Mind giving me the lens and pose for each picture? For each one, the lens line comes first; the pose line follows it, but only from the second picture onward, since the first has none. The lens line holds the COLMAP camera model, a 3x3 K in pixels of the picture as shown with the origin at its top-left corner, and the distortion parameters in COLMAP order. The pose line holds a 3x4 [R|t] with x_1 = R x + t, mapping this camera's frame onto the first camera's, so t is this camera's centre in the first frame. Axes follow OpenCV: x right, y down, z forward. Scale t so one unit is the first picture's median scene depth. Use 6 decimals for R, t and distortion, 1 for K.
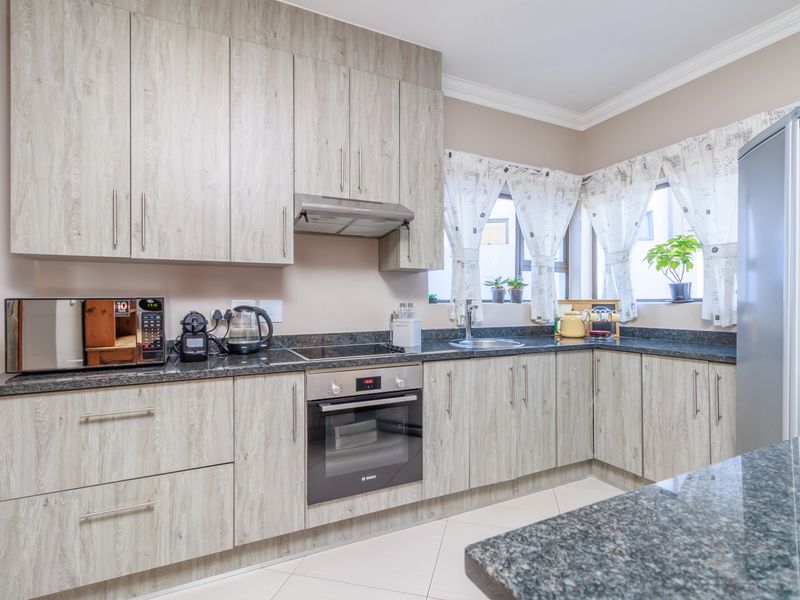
lens RADIAL K [[410.6, 0, 397.4], [0, 410.6, 301.2], [0, 0, 1]] dist [0.000232, -0.000320]
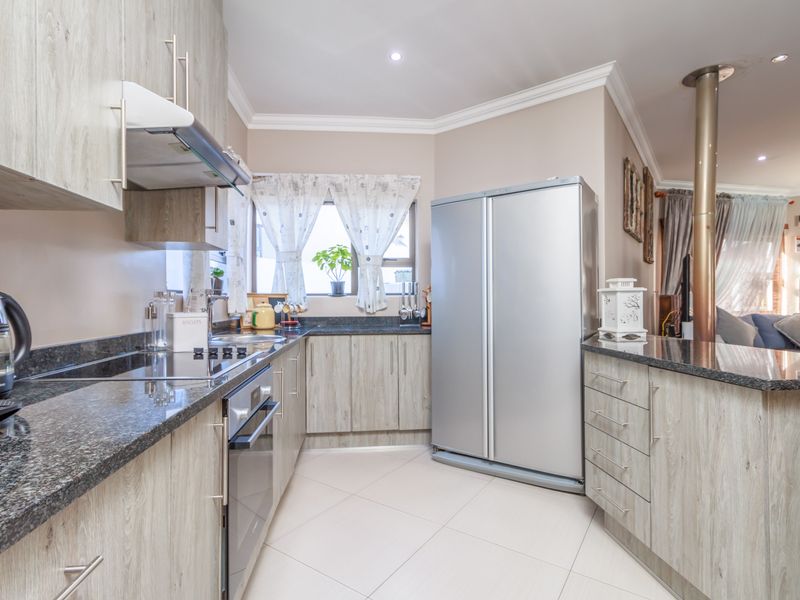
lens RADIAL K [[410.6, 0, 397.1], [0, 410.6, 301.2], [0, 0, 1]] dist [0.000232, -0.000320]
pose [[0.350521, 0.000082, 0.936555, -0.484786], [-0.002454, 0.999997, 0.000831, 0.018551], [-0.936552, -0.002590, 0.350520, 0.371583]]
